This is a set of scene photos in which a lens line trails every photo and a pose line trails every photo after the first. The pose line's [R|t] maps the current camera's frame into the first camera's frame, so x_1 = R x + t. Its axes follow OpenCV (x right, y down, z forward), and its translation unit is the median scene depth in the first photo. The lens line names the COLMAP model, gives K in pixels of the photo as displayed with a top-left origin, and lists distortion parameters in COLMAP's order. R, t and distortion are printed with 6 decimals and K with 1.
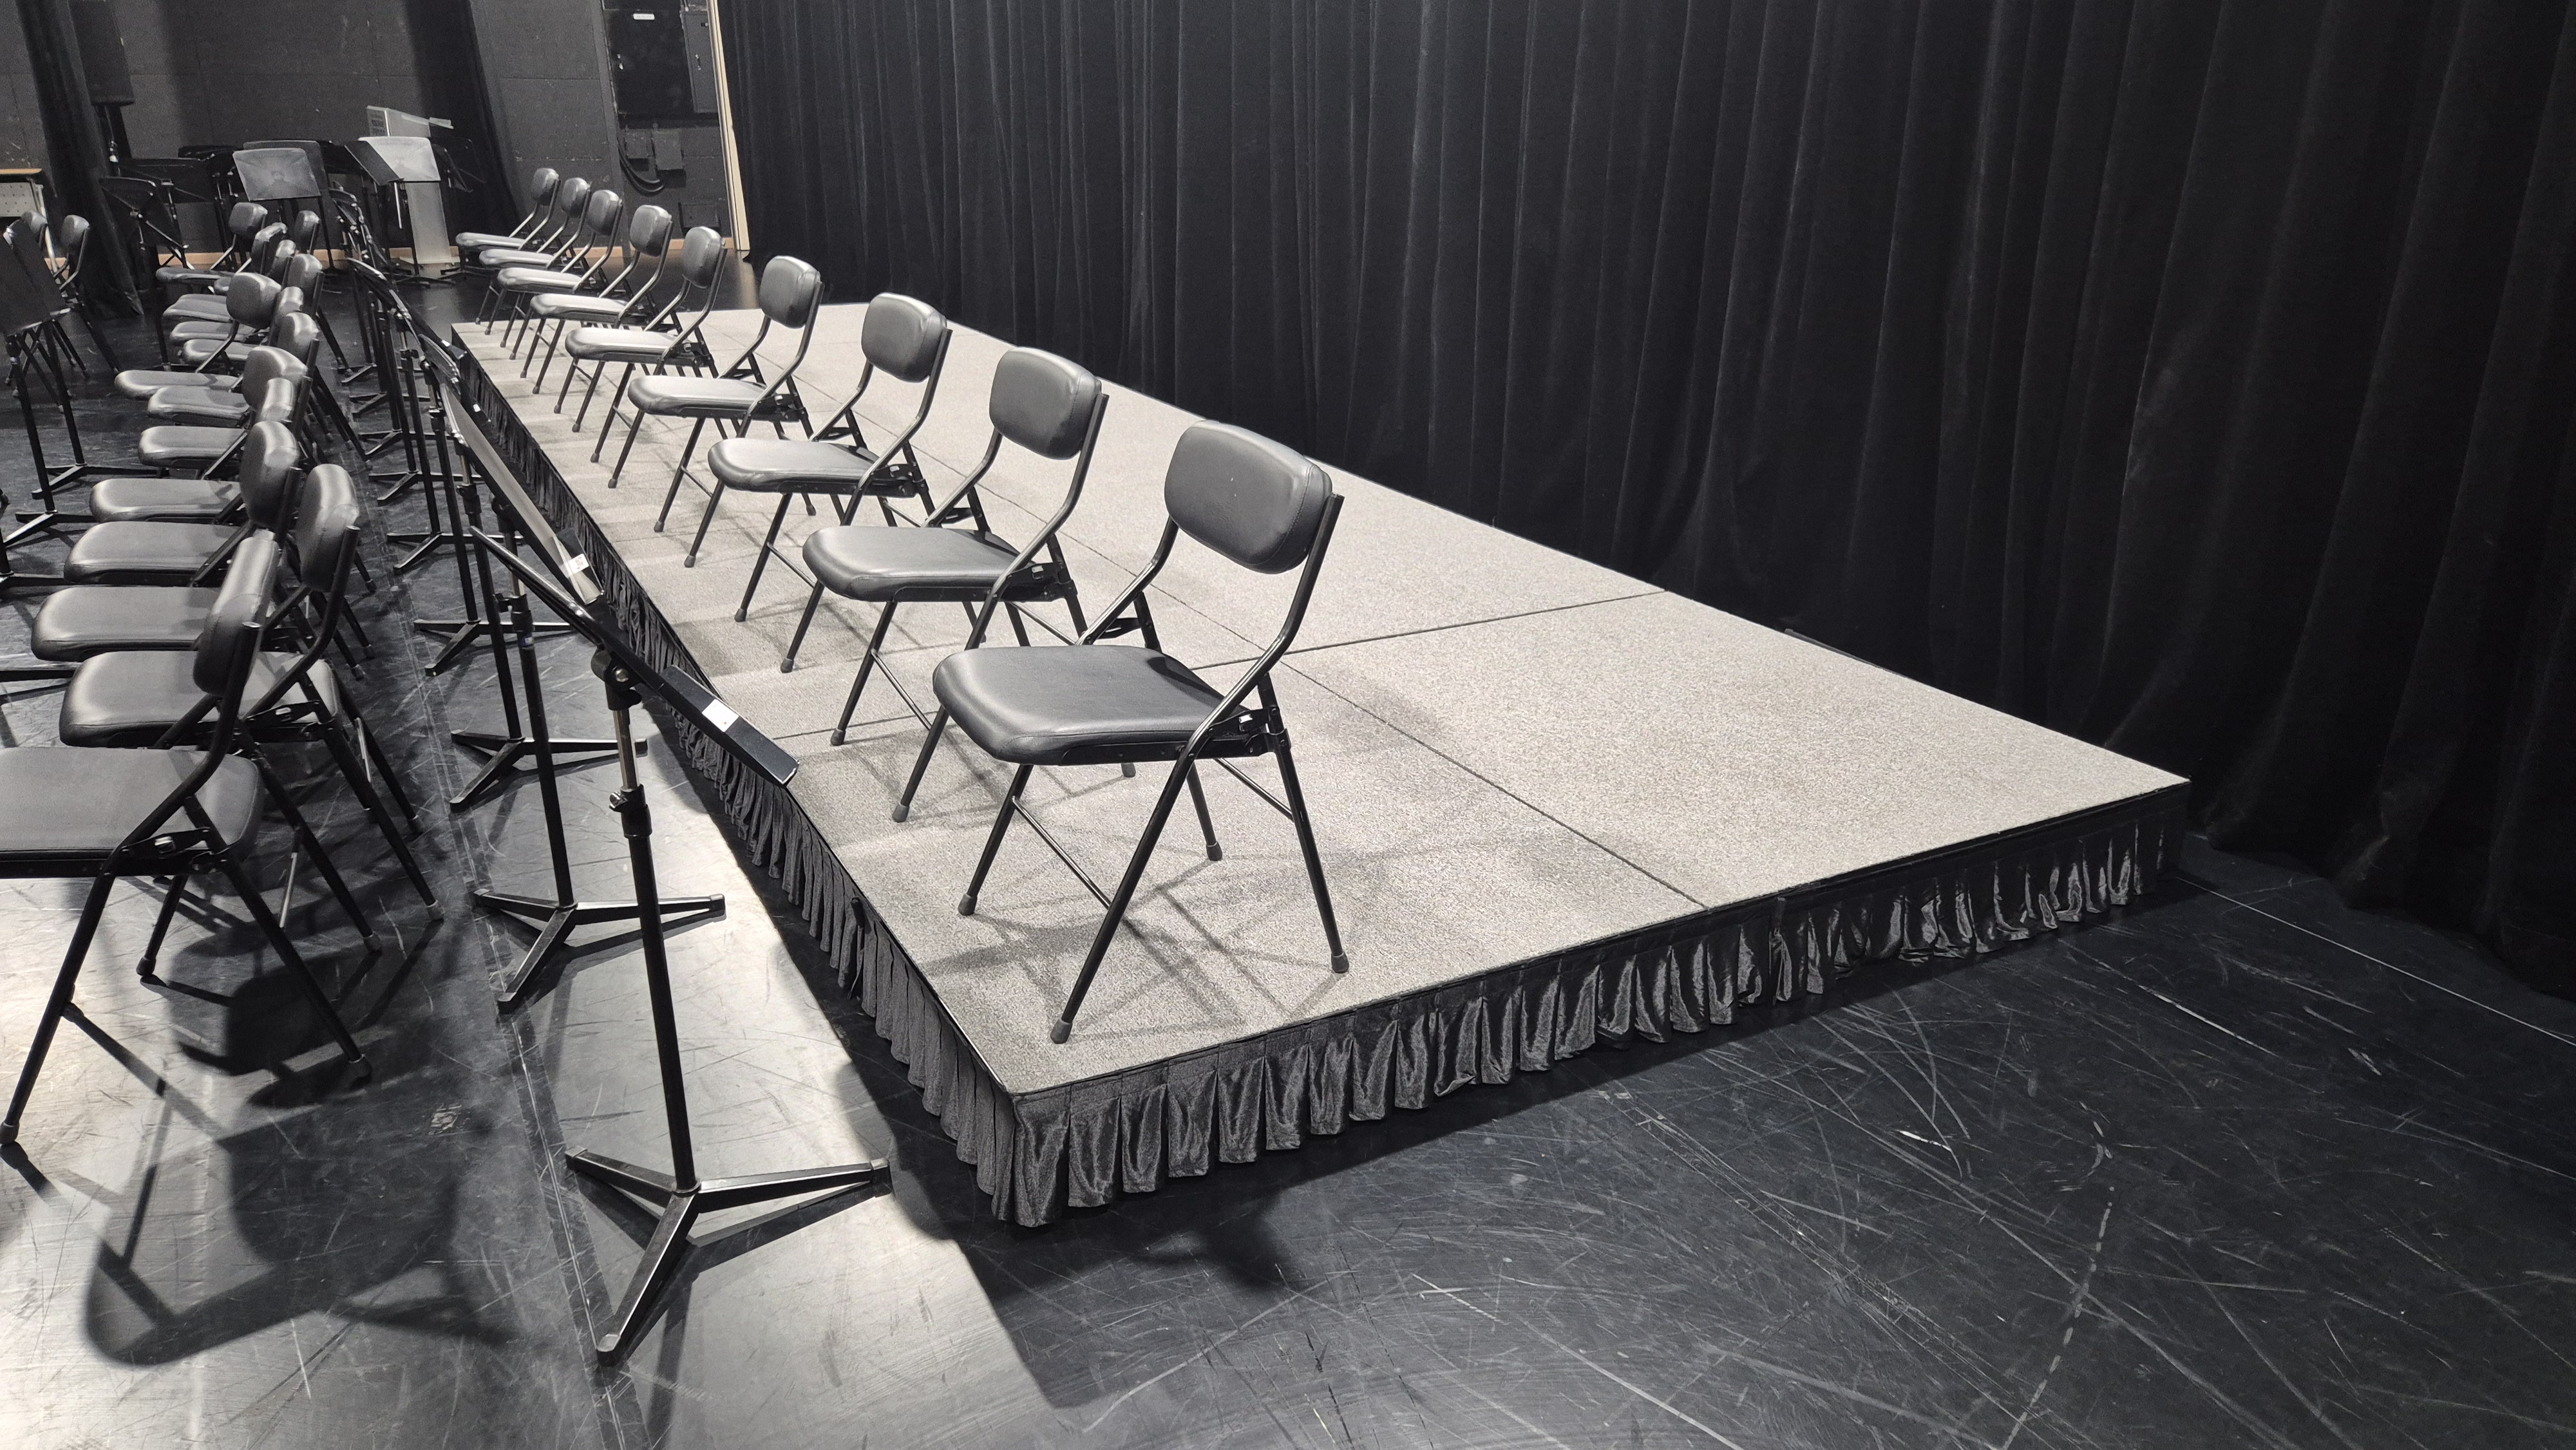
lens RADIAL K [[1713.2, 0, 1303.3], [0, 1713.2, 740.8], [0, 0, 1]] dist [0.012192, -0.003080]
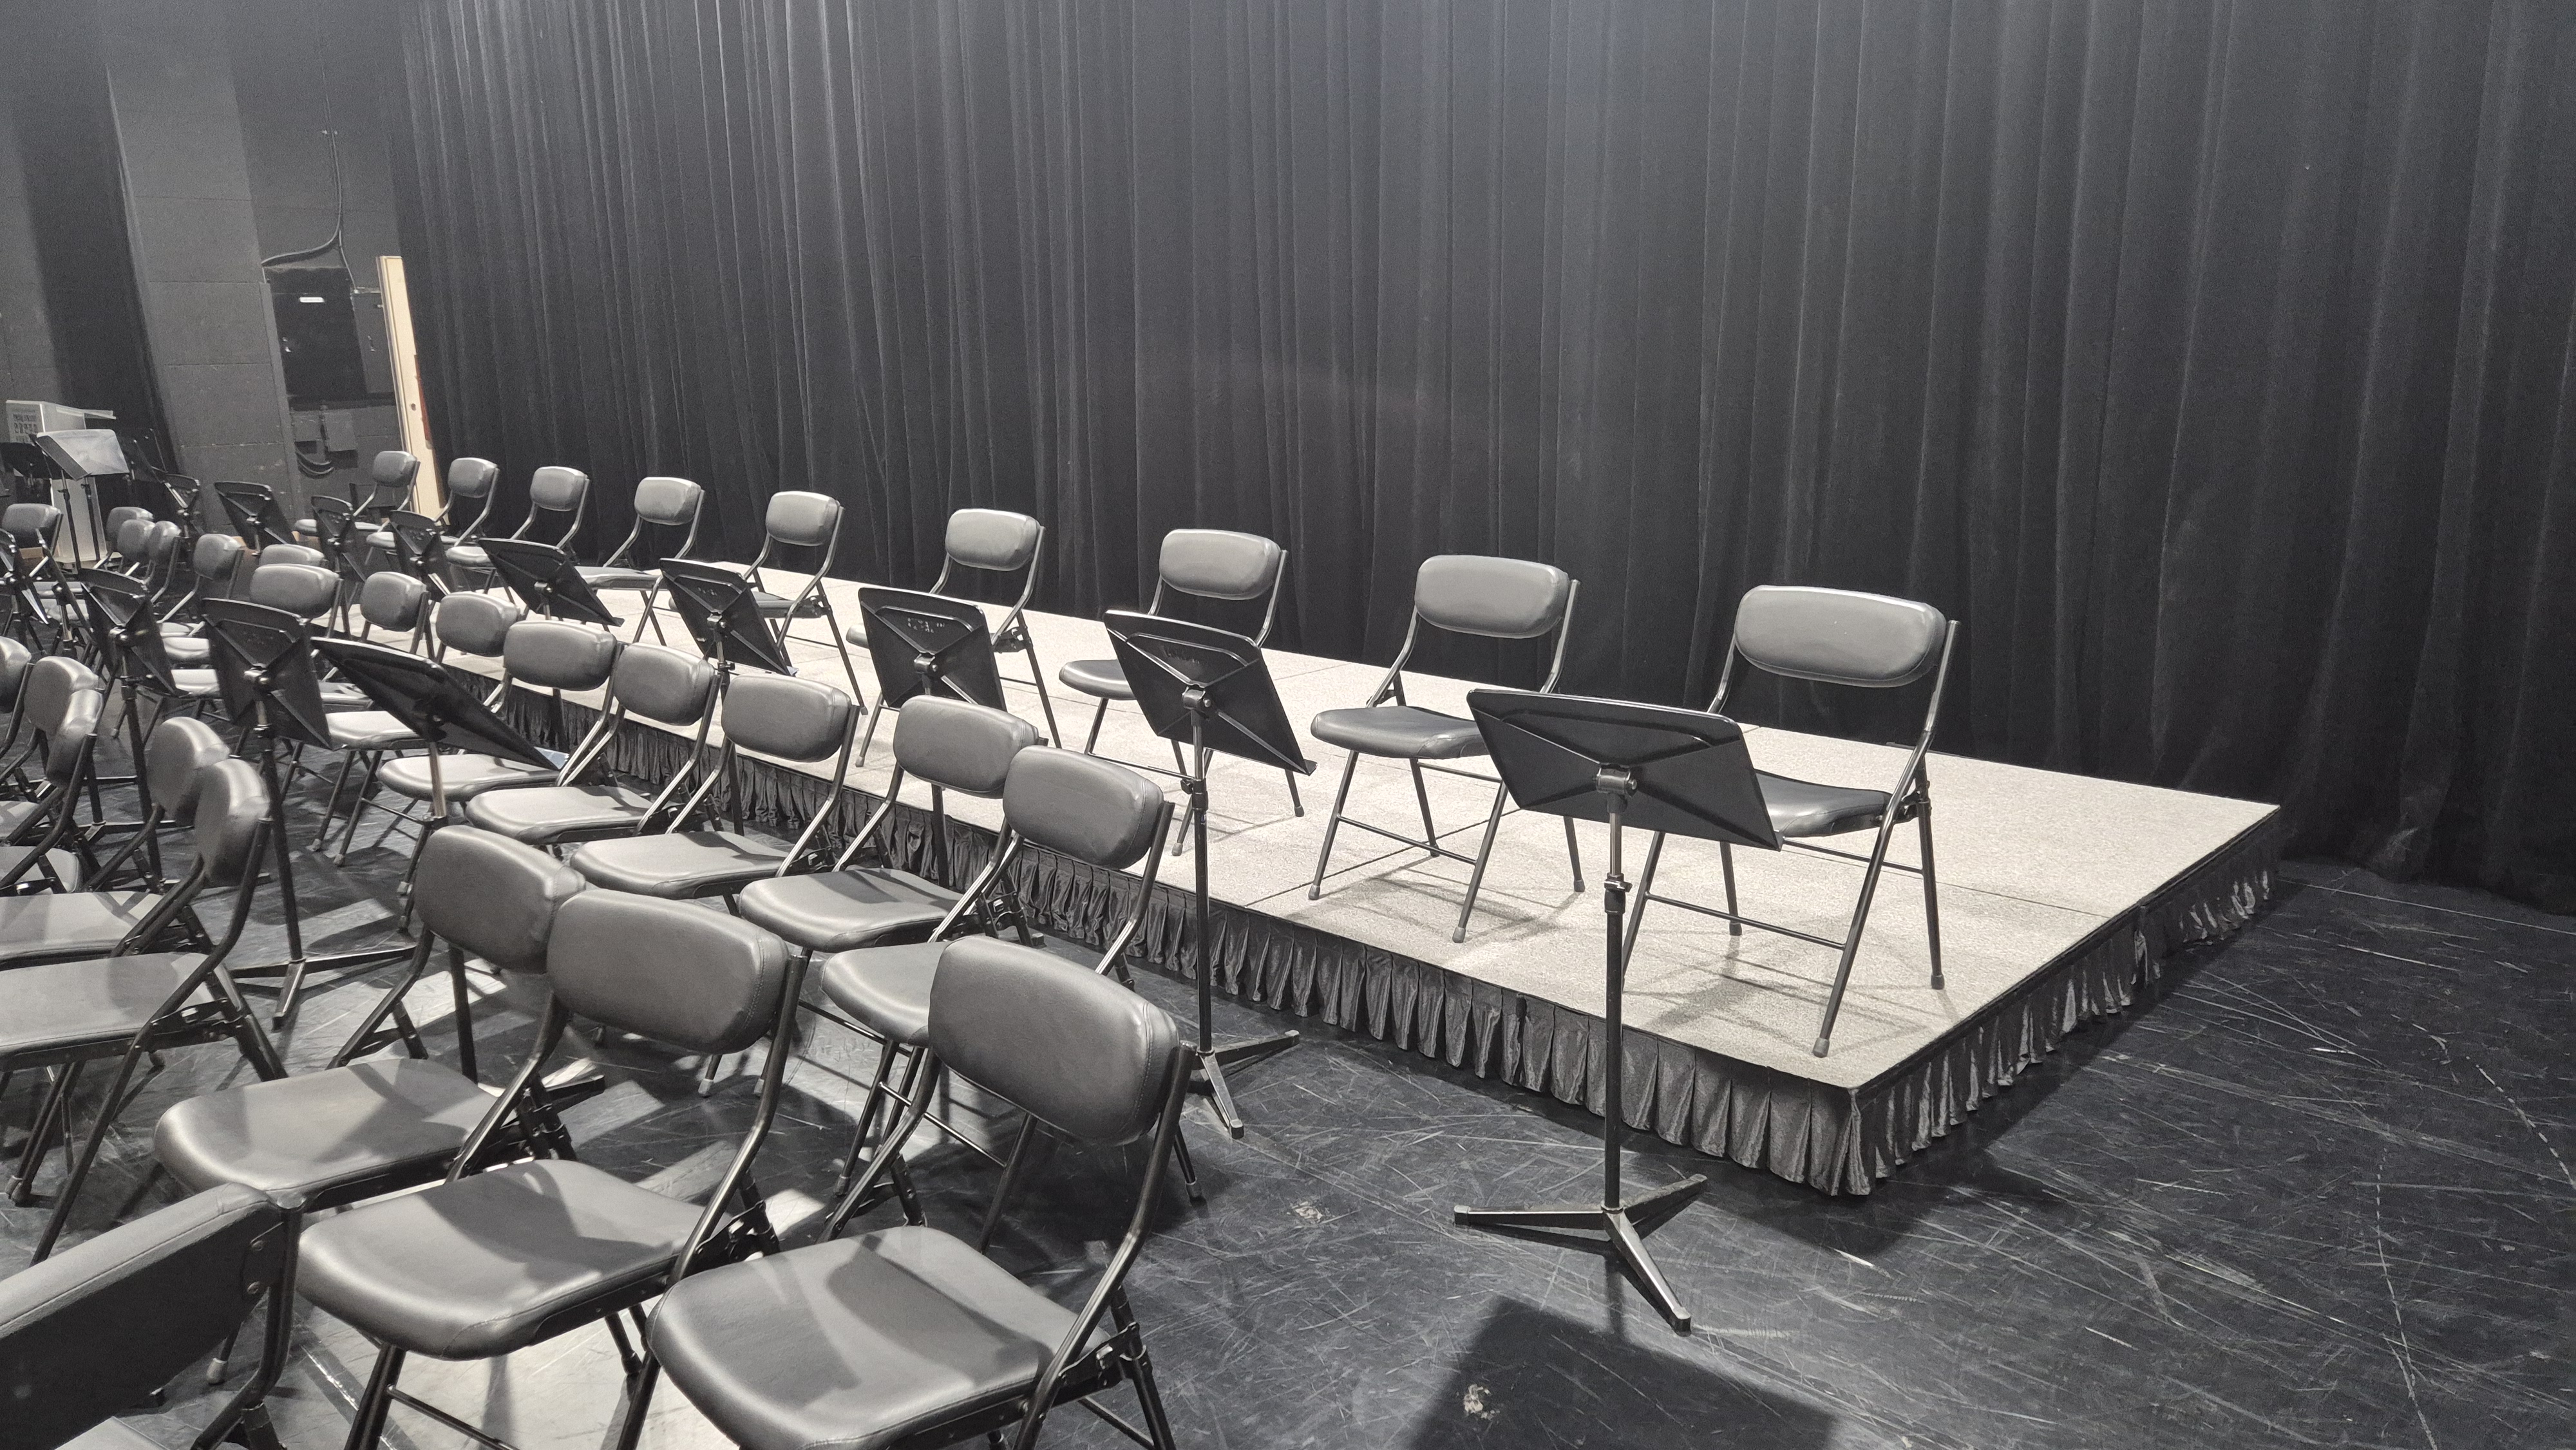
lens RADIAL K [[1713.2, 0, 1267.2], [0, 1713.2, 722.8], [0, 0, 1]] dist [0.012192, -0.003080]
pose [[0.956996, -0.091400, 0.275327, -0.575232], [0.130087, 0.983506, -0.125670, 0.022410], [-0.259300, 0.156082, 0.953101, -0.108083]]
